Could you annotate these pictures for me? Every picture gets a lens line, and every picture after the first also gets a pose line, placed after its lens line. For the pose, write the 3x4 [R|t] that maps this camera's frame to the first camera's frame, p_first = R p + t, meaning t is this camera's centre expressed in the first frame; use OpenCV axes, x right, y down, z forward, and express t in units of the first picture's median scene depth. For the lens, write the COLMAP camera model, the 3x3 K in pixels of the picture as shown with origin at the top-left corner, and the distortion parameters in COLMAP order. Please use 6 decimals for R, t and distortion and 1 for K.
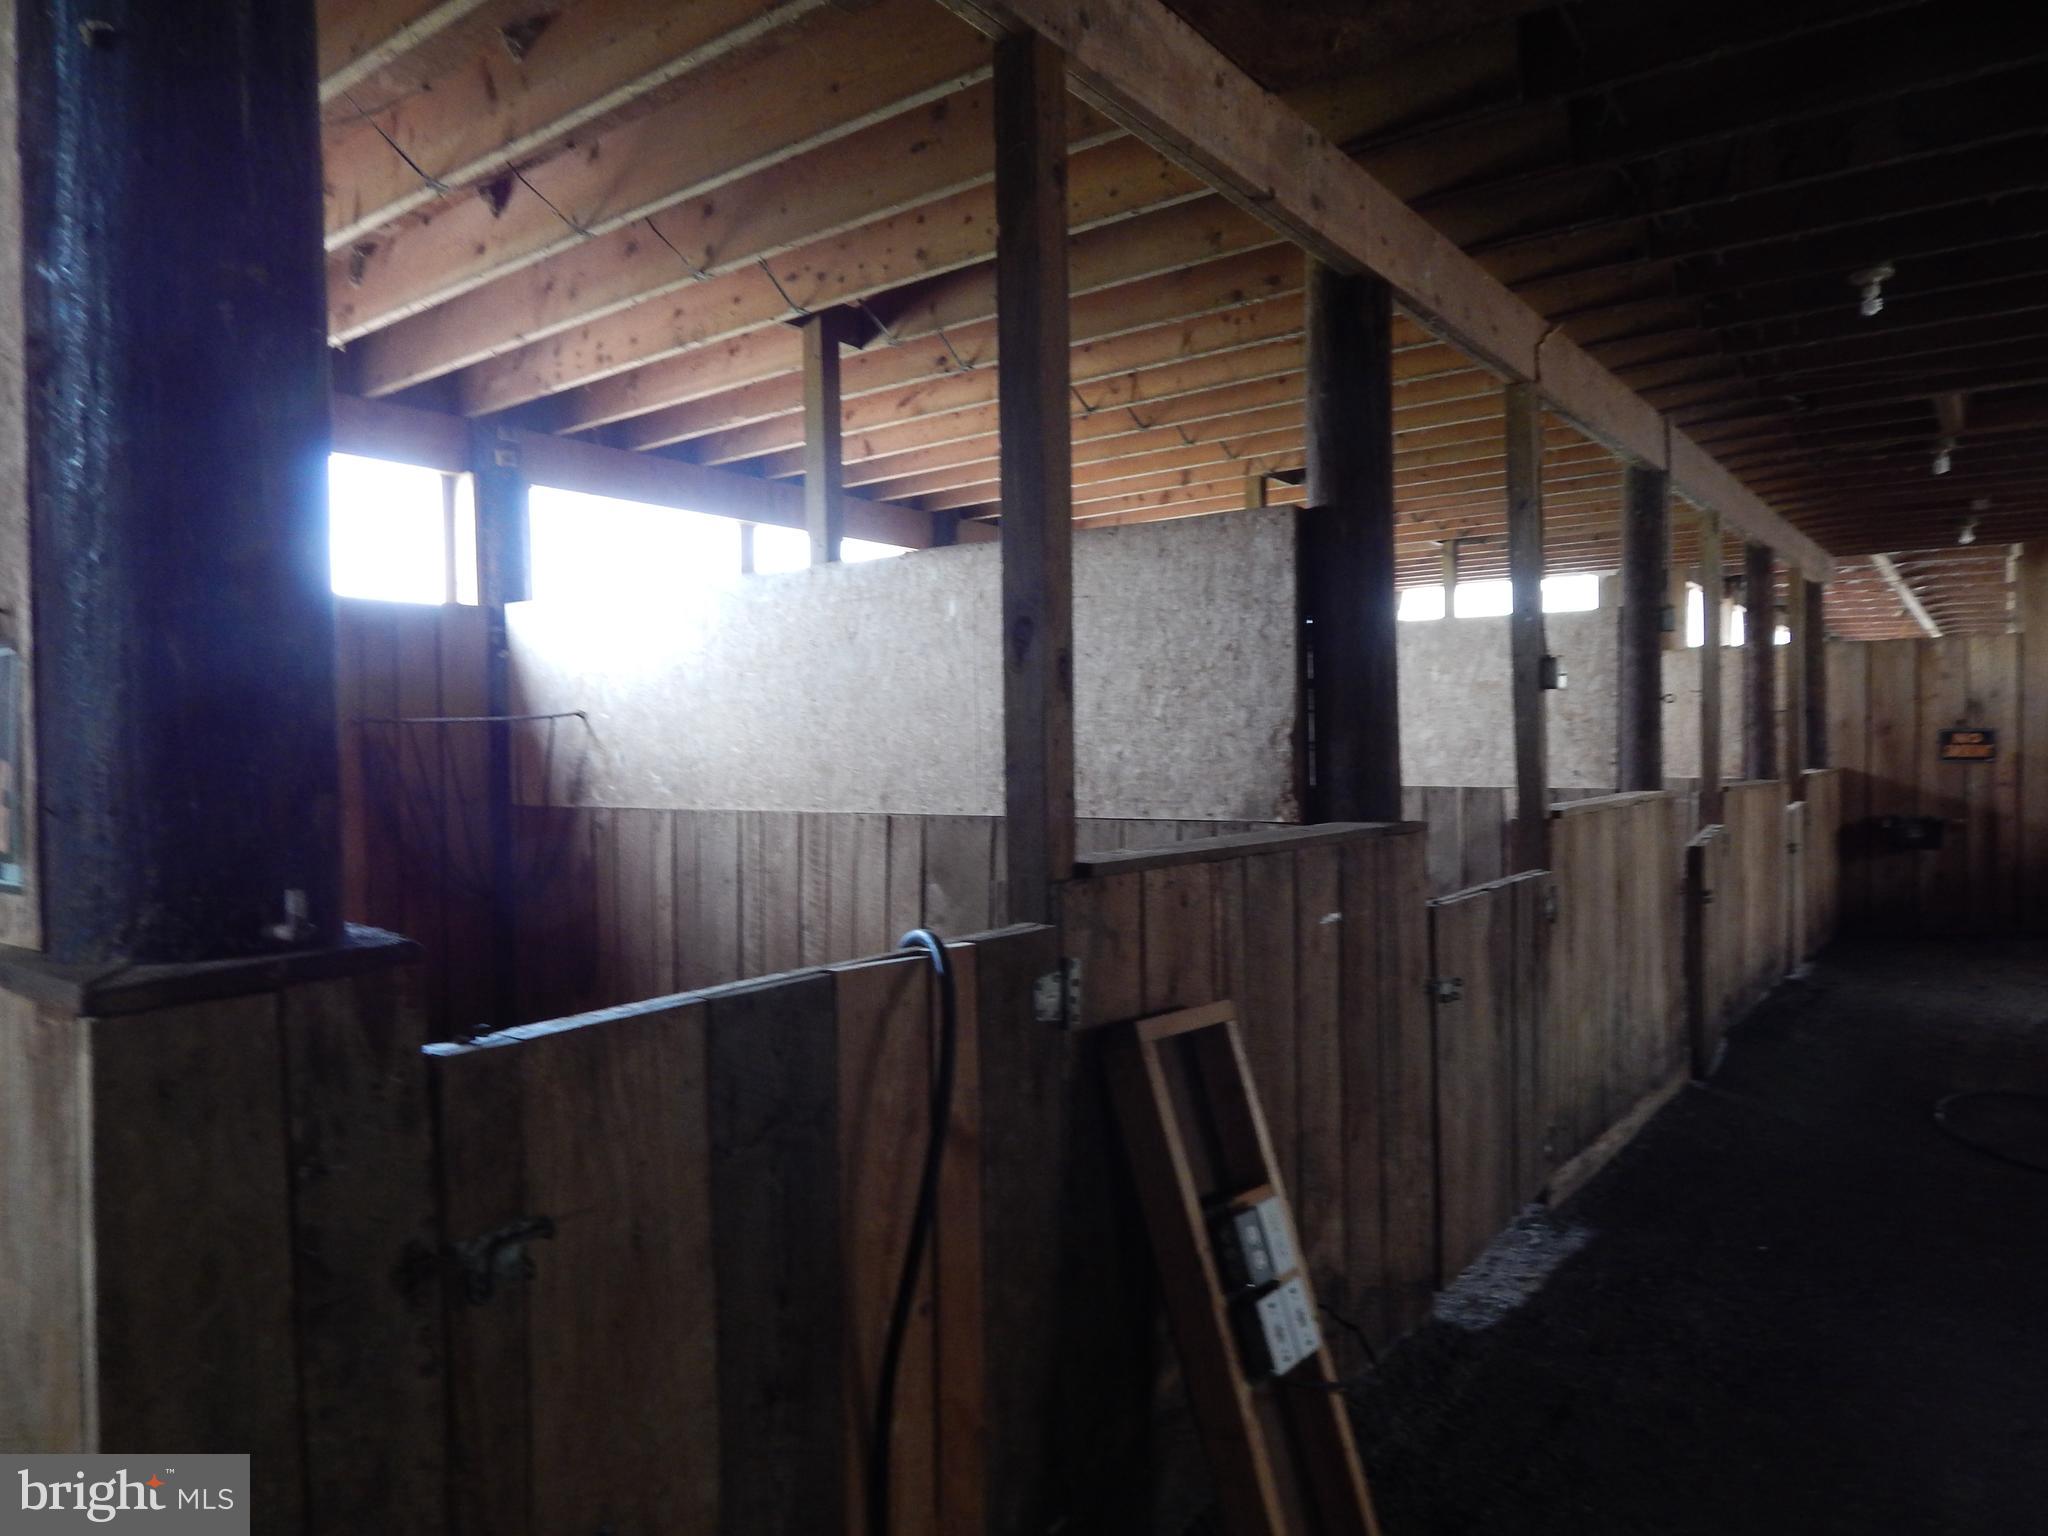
lens RADIAL K [[1349.4, 0, 1008.8], [0, 1349.4, 763.3], [0, 0, 1]] dist [0.000939, -0.005004]
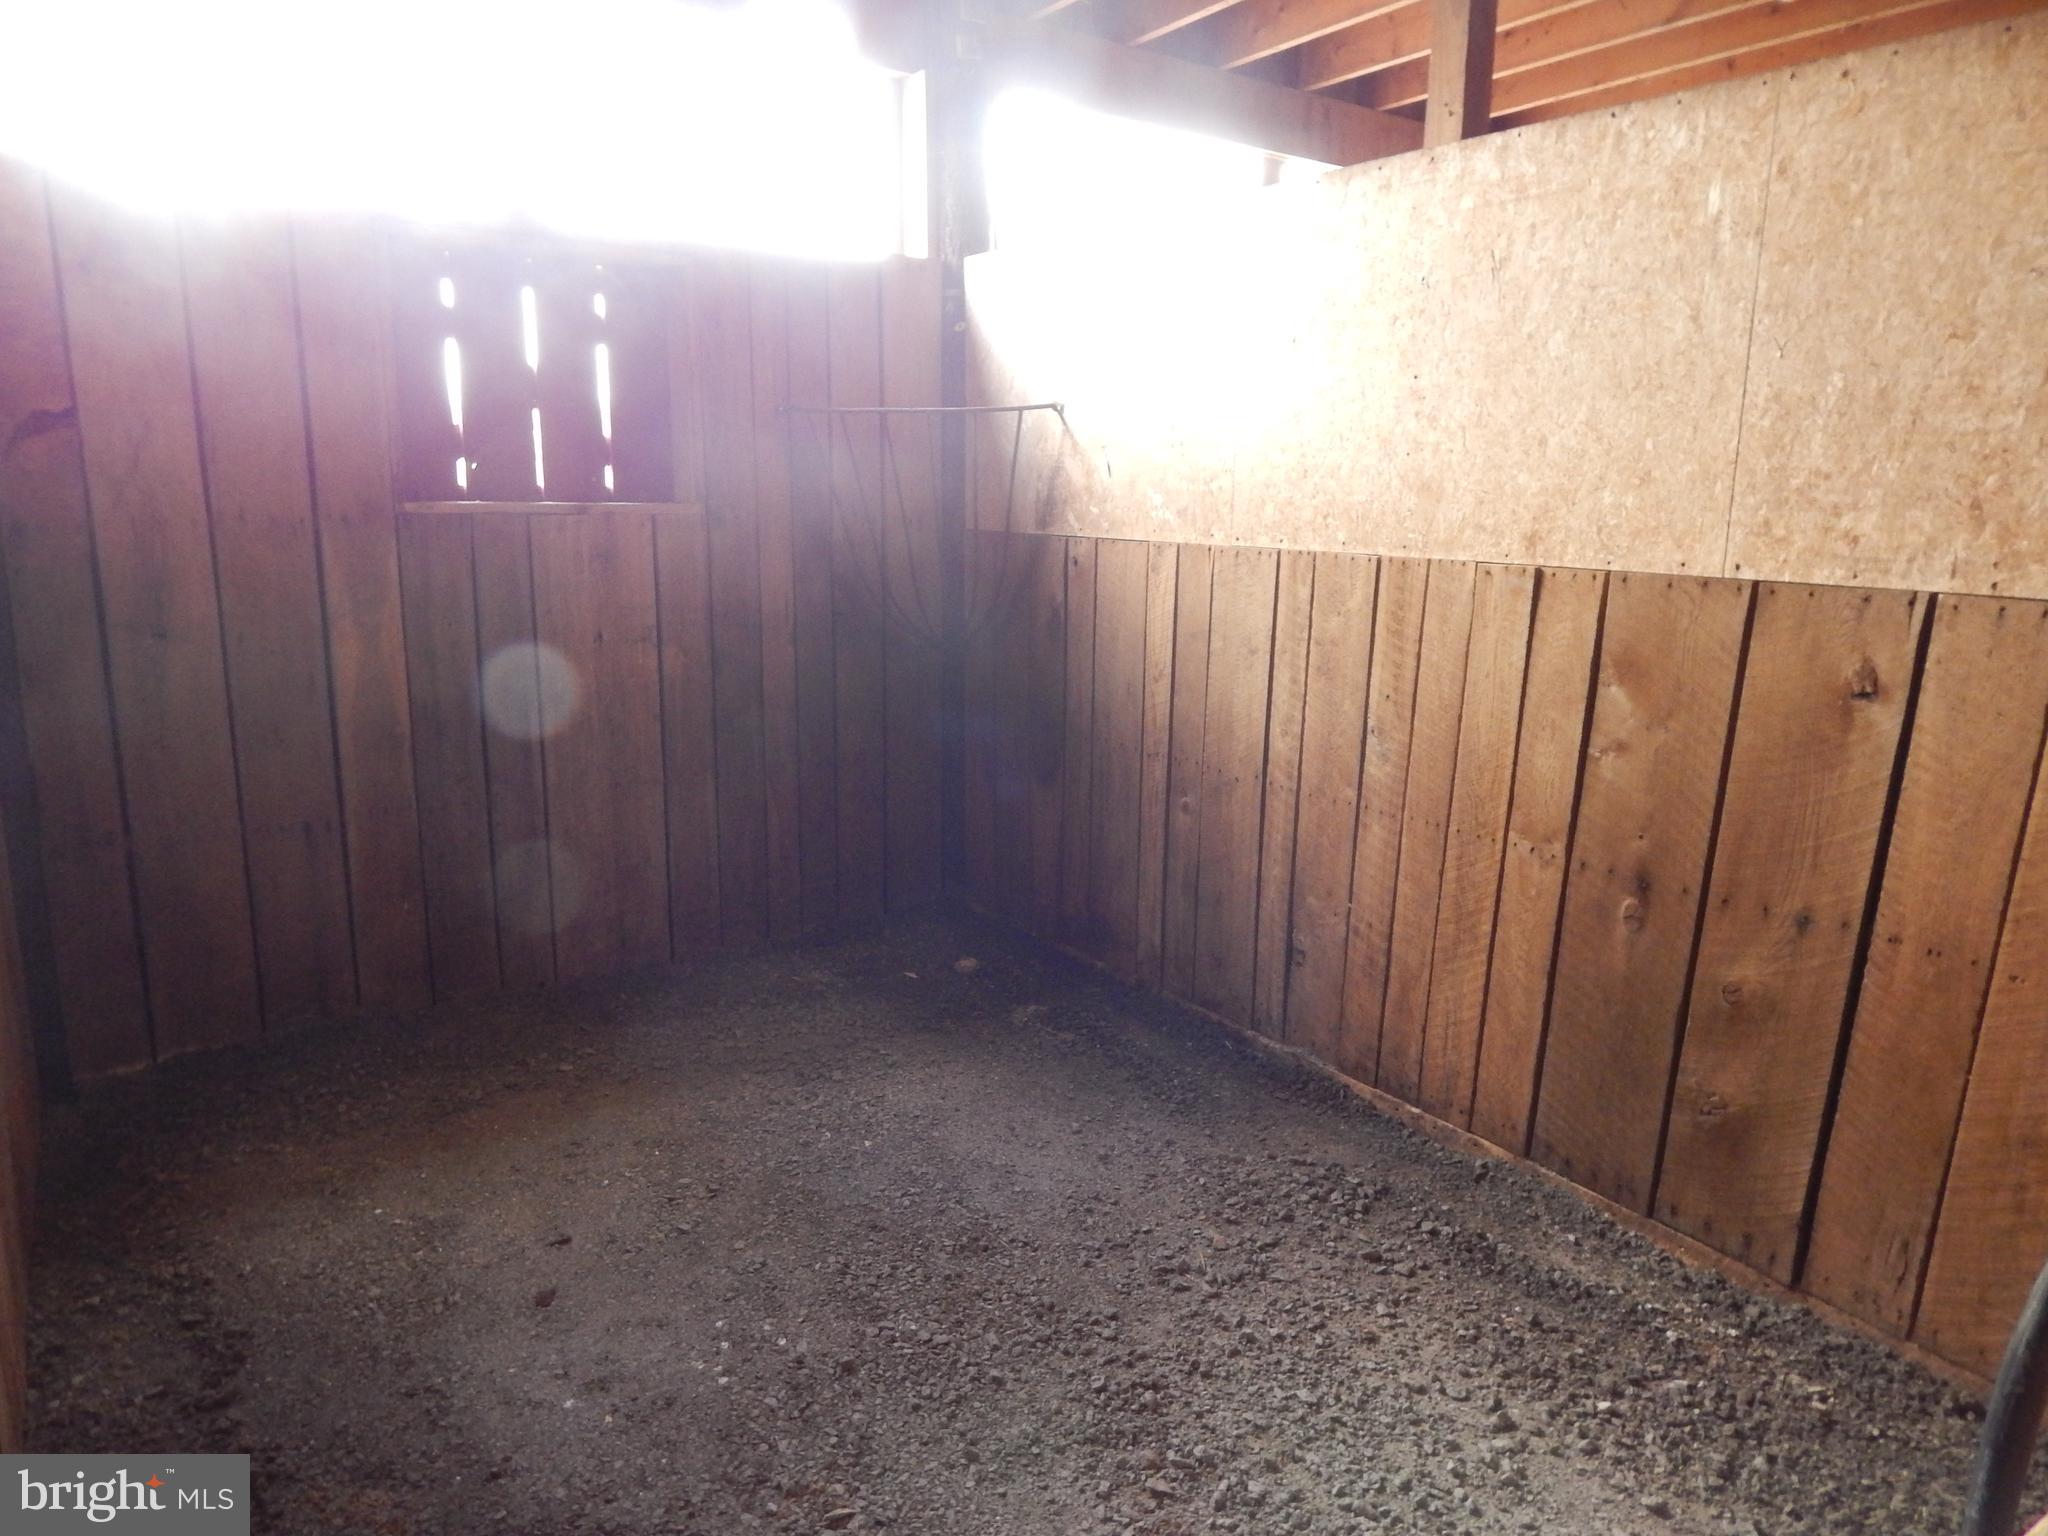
lens RADIAL K [[1349.4, 0, 1035.7], [0, 1349.4, 775.2], [0, 0, 1]] dist [0.000939, -0.005004]
pose [[0.953146, 0.093036, -0.287849, -0.116629], [-0.033819, 0.978340, 0.204225, 0.012451], [0.300614, -0.184922, 0.935647, 0.324999]]
